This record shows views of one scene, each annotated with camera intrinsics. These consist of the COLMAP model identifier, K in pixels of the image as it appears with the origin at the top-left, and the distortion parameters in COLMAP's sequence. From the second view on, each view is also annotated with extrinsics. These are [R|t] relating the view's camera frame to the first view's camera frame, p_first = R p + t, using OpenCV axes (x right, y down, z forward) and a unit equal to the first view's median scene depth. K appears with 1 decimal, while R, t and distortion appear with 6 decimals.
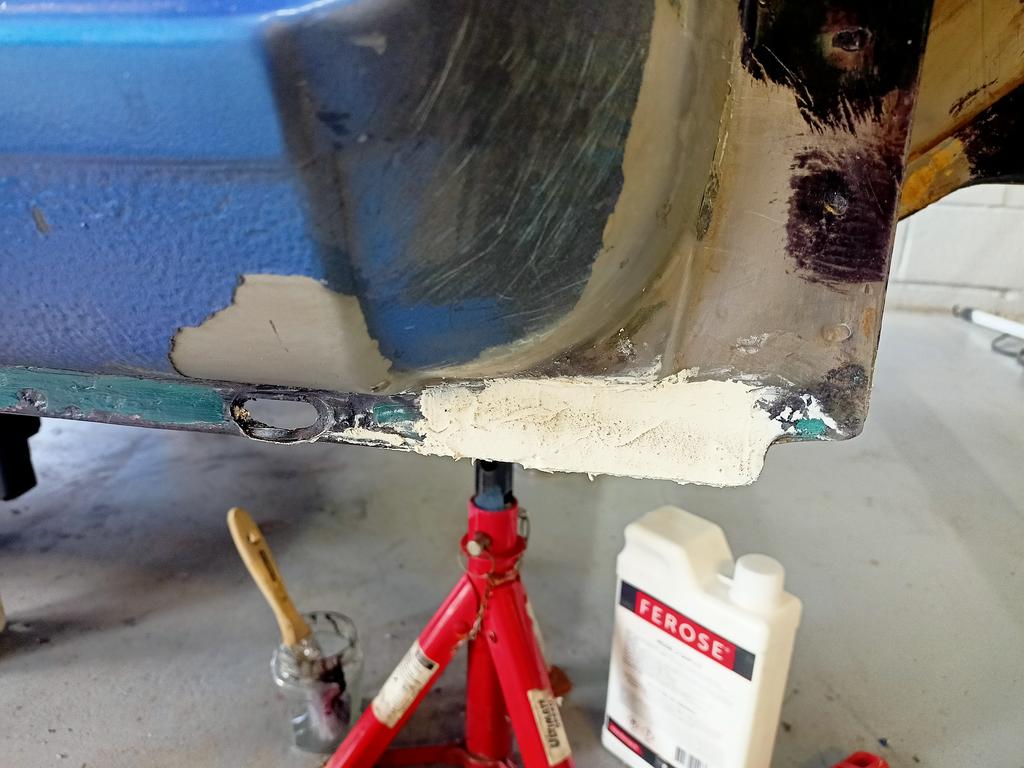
lens RADIAL K [[767.3, 0, 507.7], [0, 767.3, 389.7], [0, 0, 1]] dist [0.079868, -0.111482]
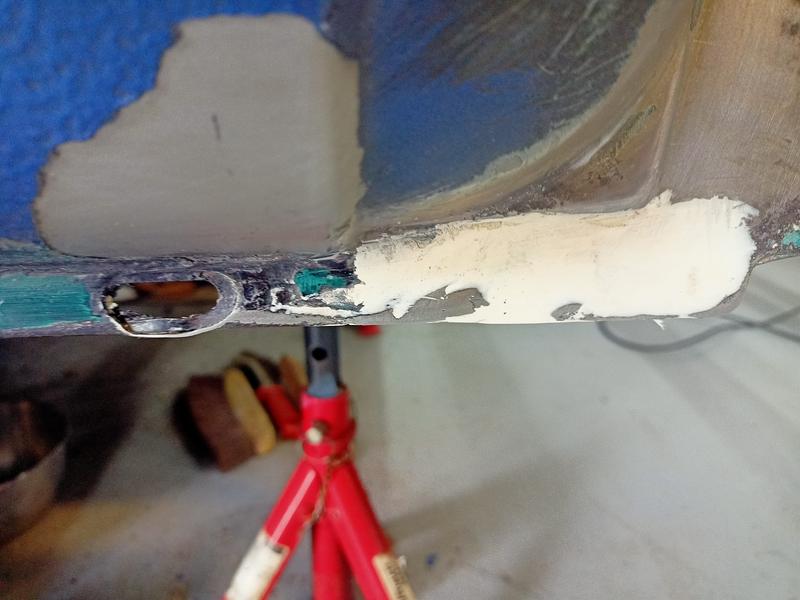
lens RADIAL K [[635.5, 0, 400.0], [0, 635.5, 300.0], [0, 0, 1]] dist [0.076417, -0.134895]
pose [[0.975467, -0.111254, 0.189965, -0.245710], [0.109381, 0.993792, 0.020350, 0.057385], [-0.191050, 0.000928, 0.981580, 0.408822]]
